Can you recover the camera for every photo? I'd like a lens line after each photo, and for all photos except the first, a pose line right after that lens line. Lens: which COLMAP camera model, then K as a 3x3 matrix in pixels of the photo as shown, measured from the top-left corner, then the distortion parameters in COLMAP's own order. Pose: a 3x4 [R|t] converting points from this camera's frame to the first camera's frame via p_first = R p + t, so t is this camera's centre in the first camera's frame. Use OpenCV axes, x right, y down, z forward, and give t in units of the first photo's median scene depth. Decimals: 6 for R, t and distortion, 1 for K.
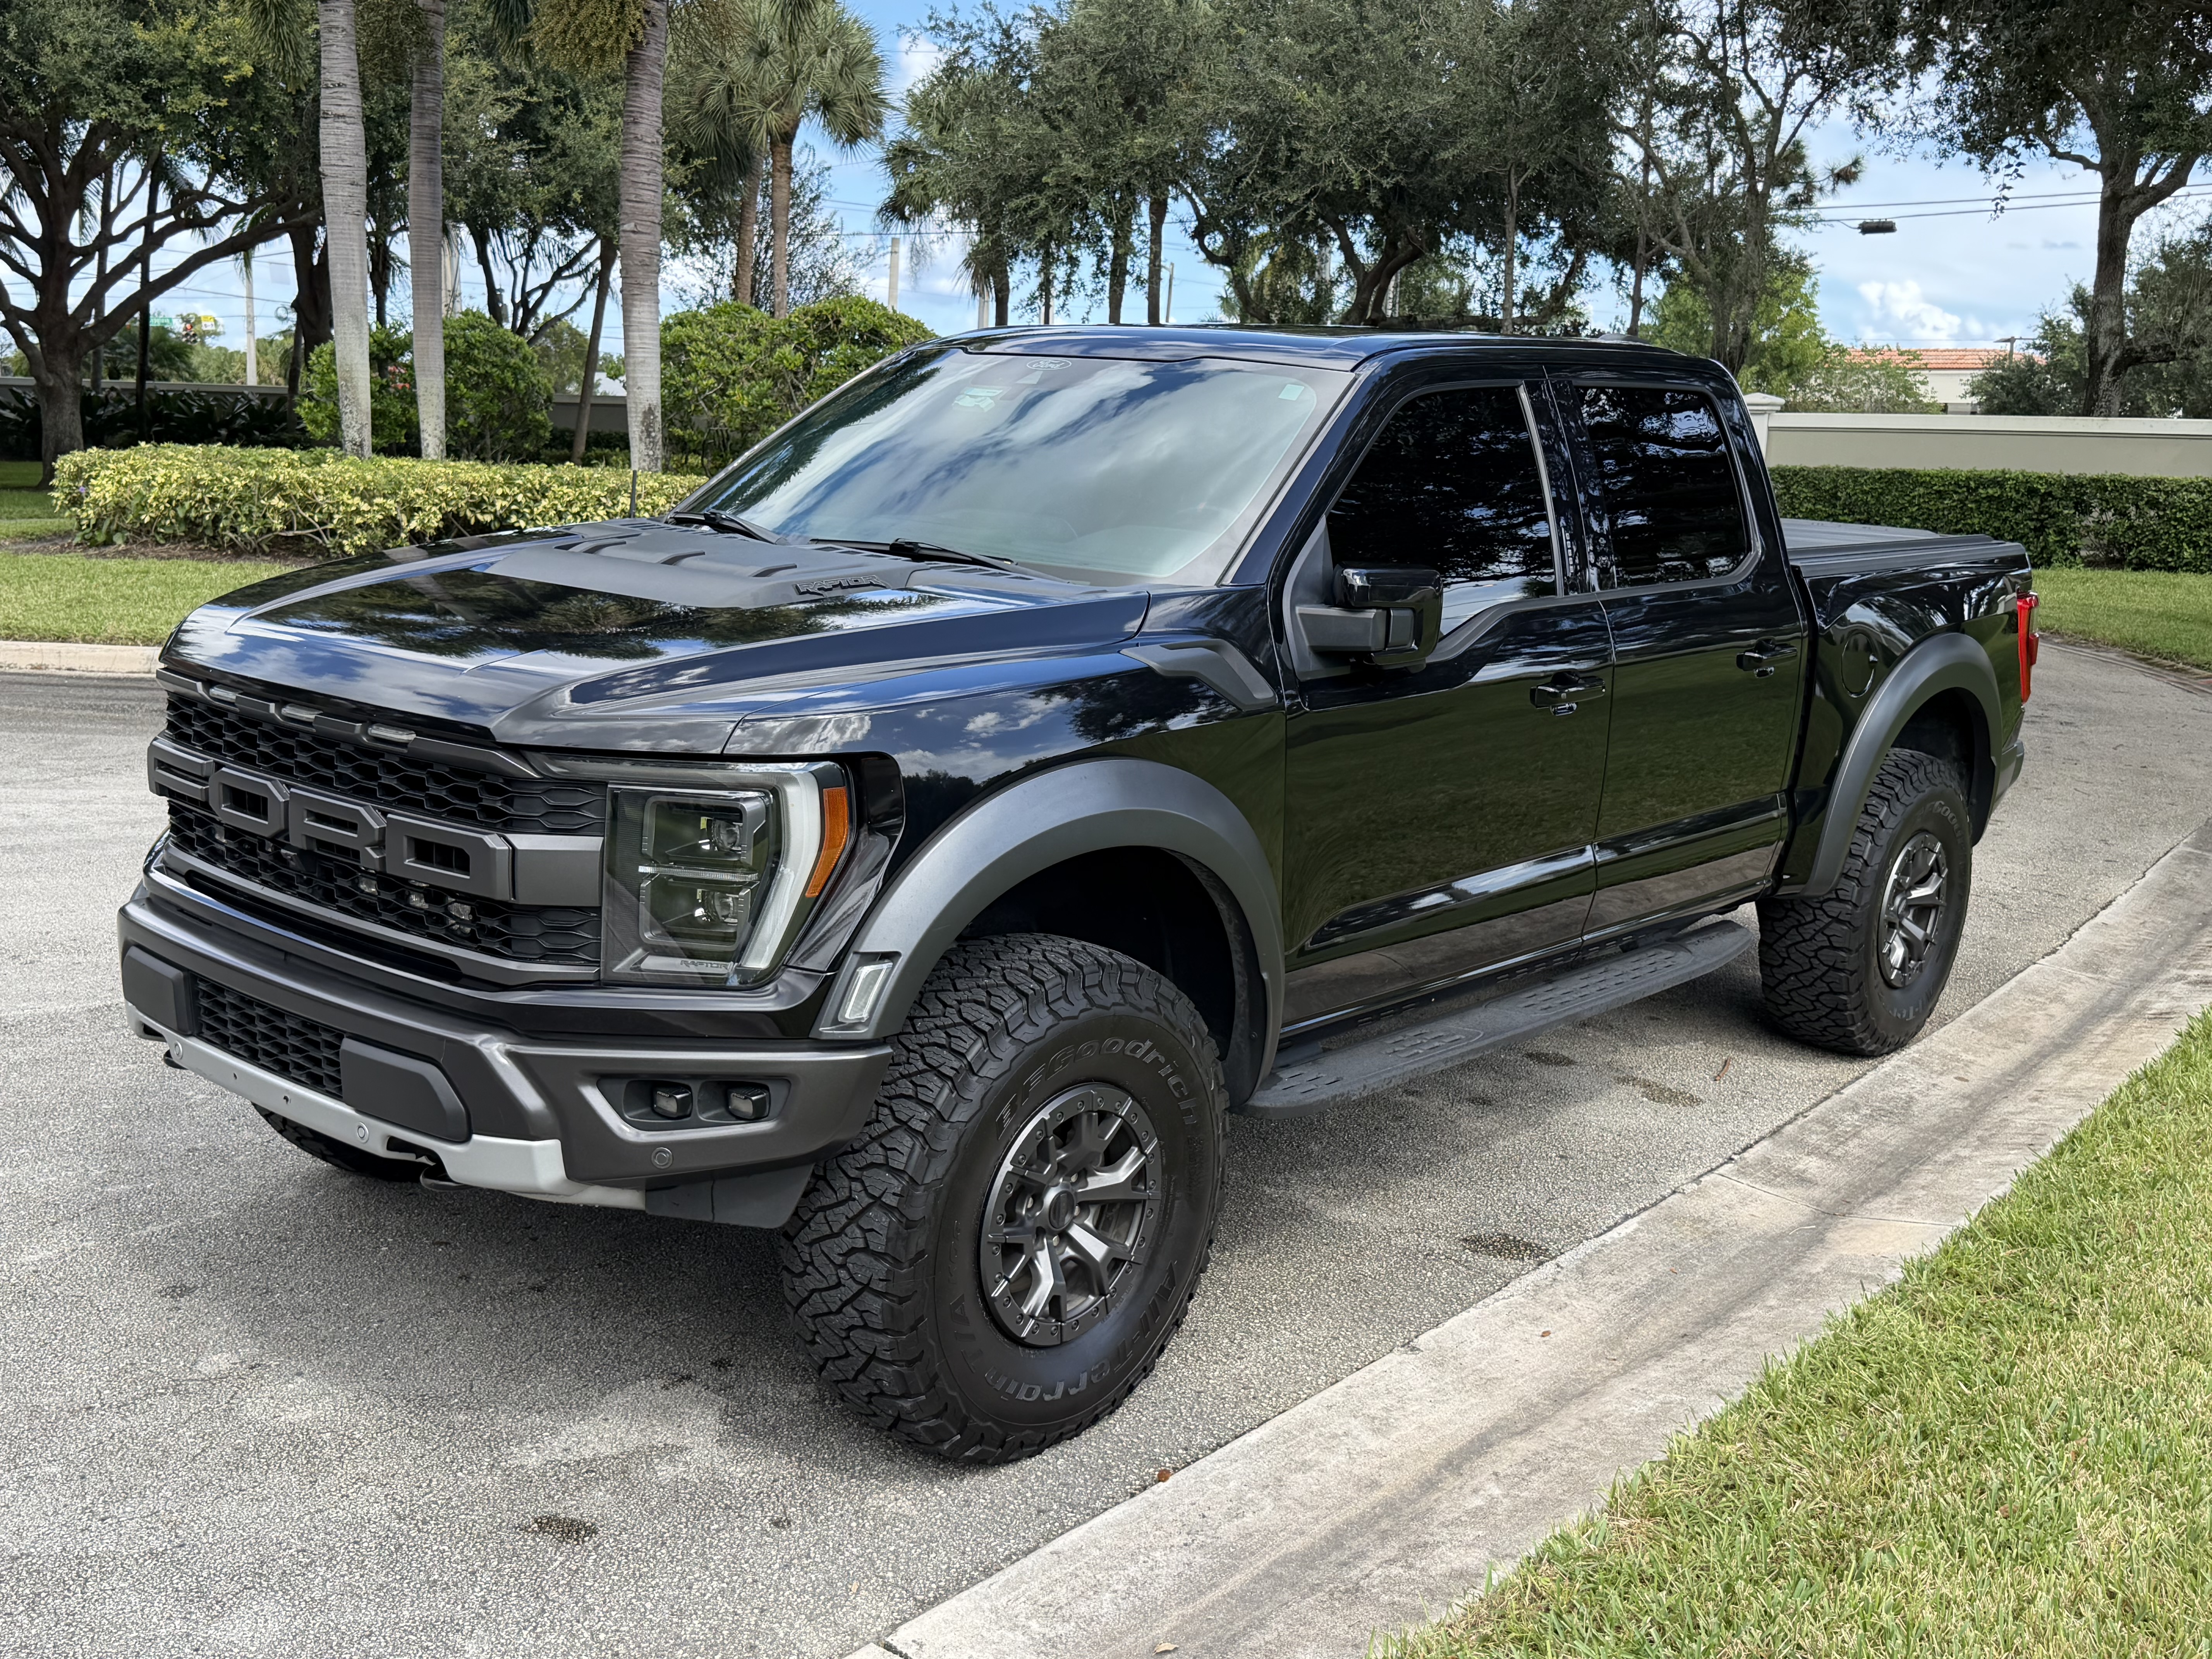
lens RADIAL K [[2258.2, 0, 1106.0], [0, 2258.2, 829.5], [0, 0, 1]] dist [0.195045, -0.524513]
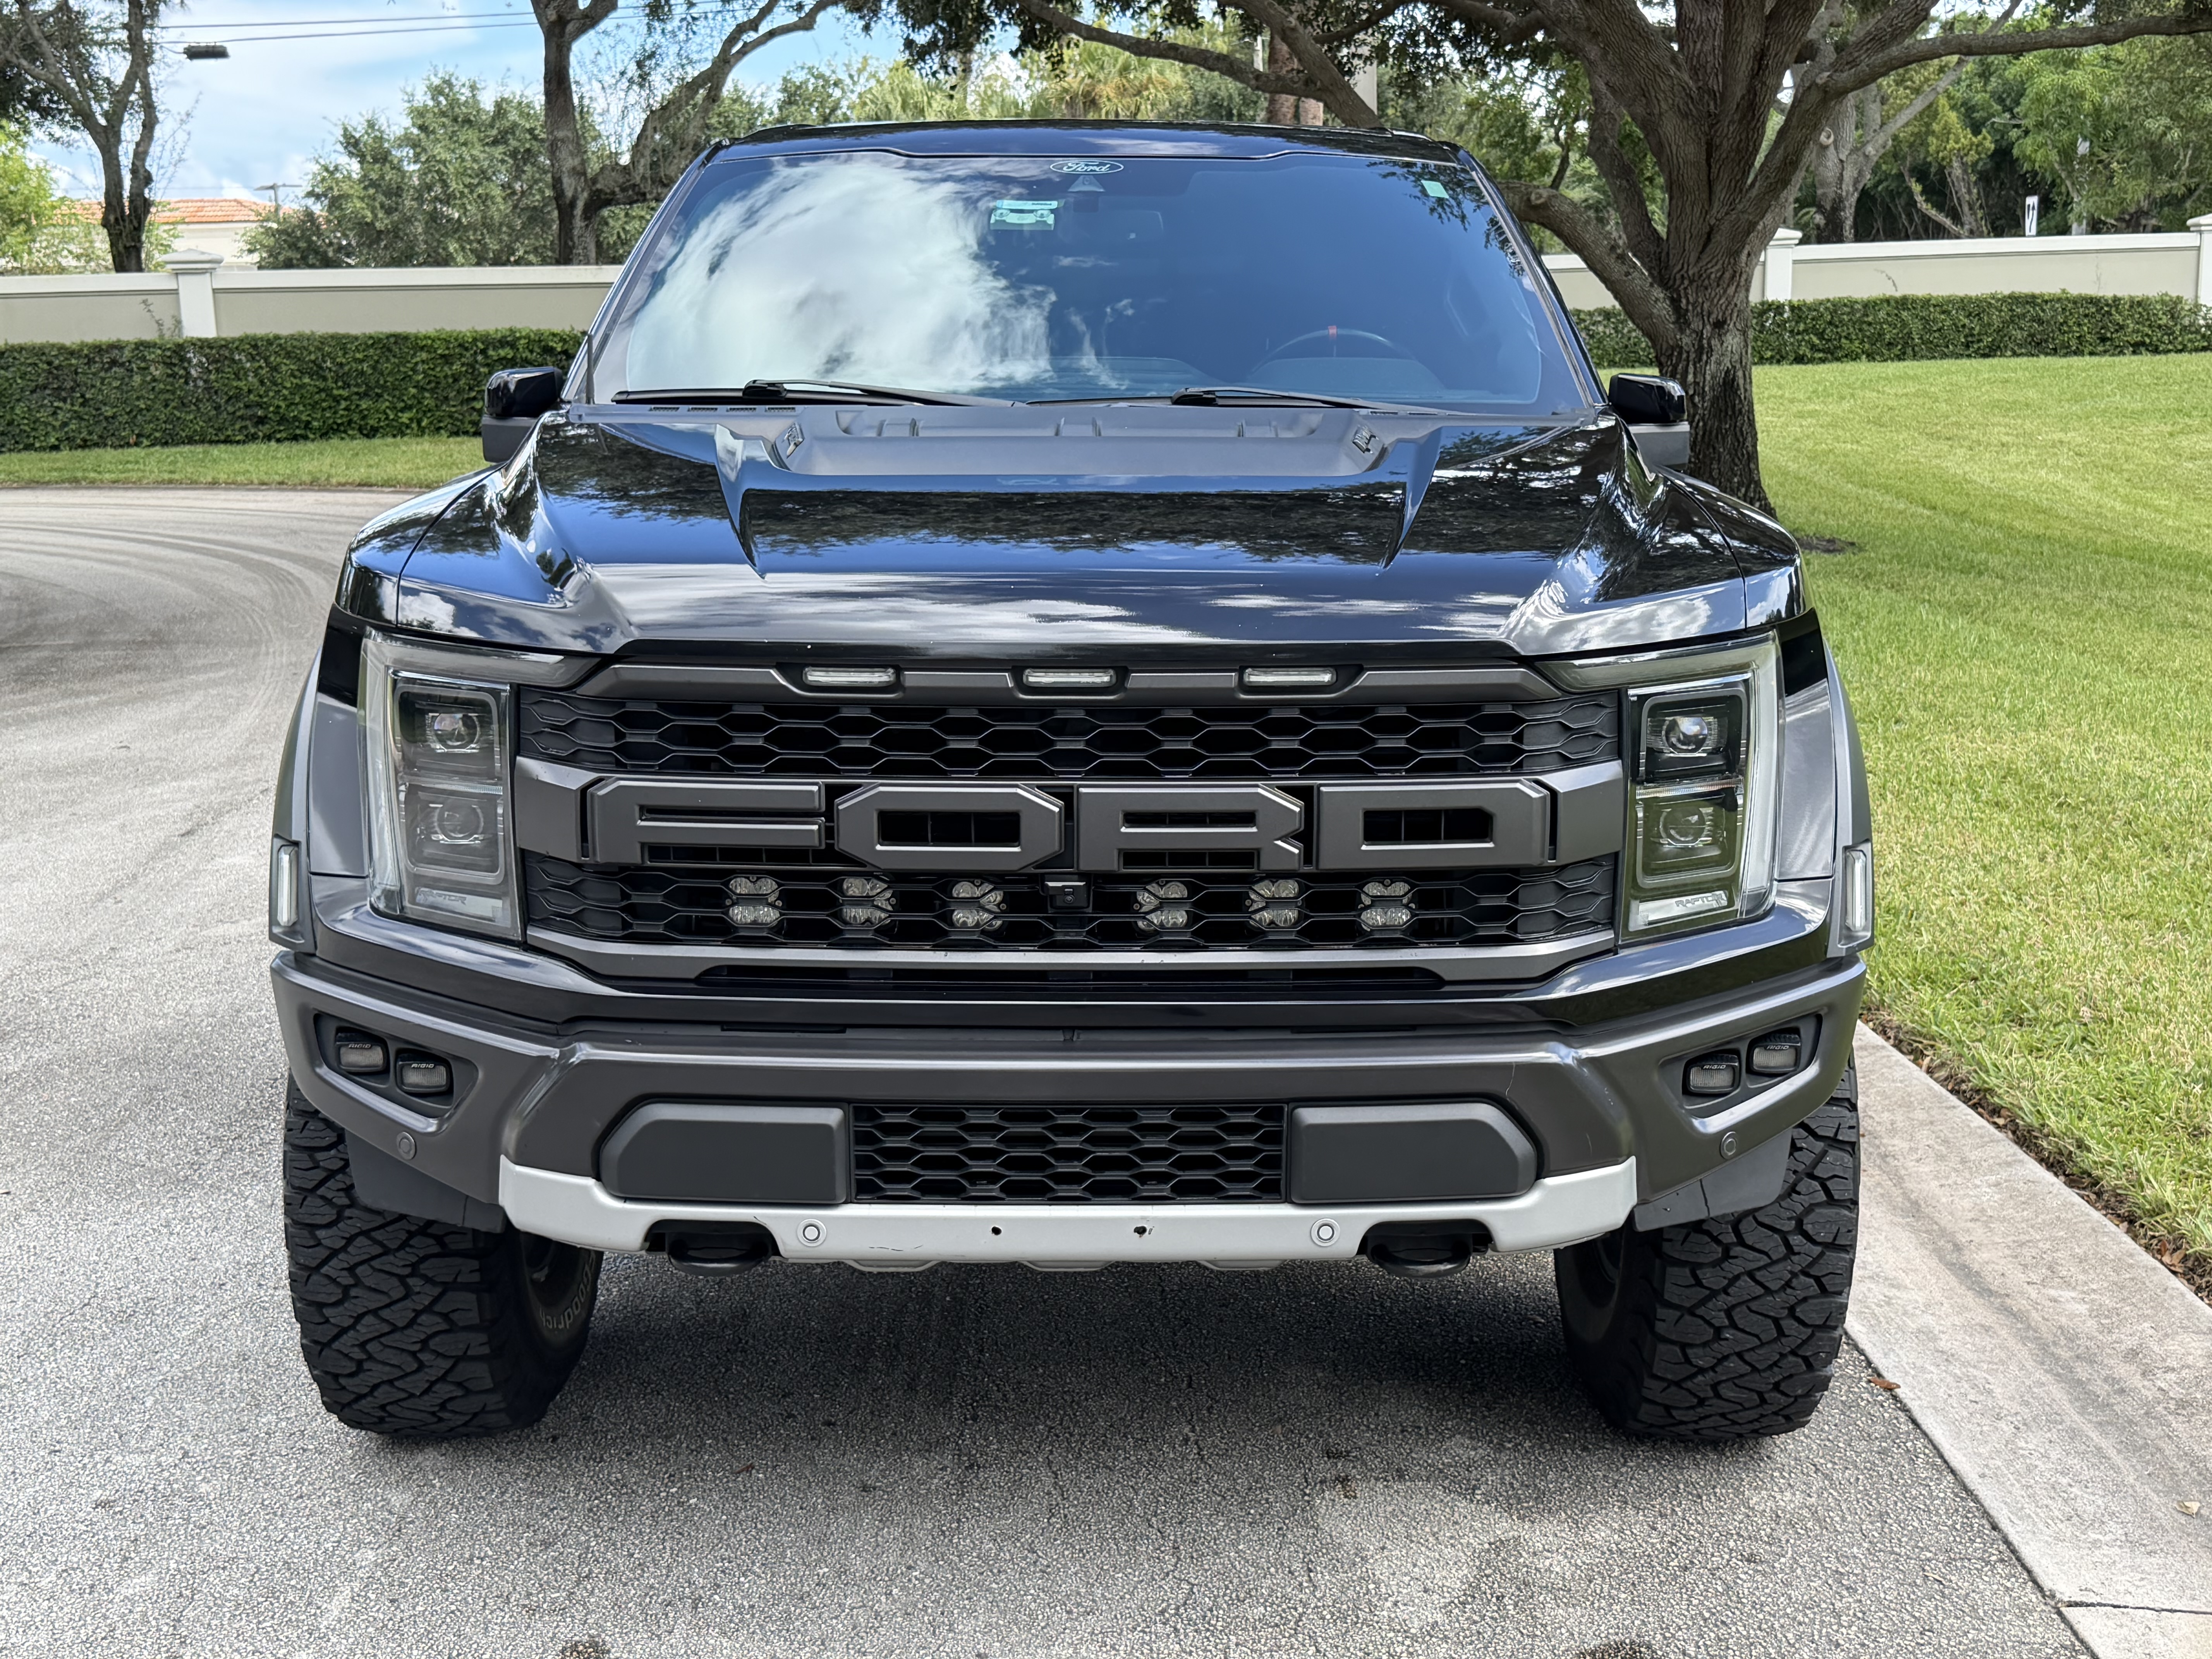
lens RADIAL K [[2623.9, 0, 1106.0], [0, 2623.9, 829.5], [0, 0, 1]] dist [0.188270, -0.472345]
pose [[0.739156, -0.173121, 0.650905, -0.796383], [0.158044, 0.984001, 0.082243, -0.063247], [-0.654730, 0.042081, 0.754691, 0.373221]]
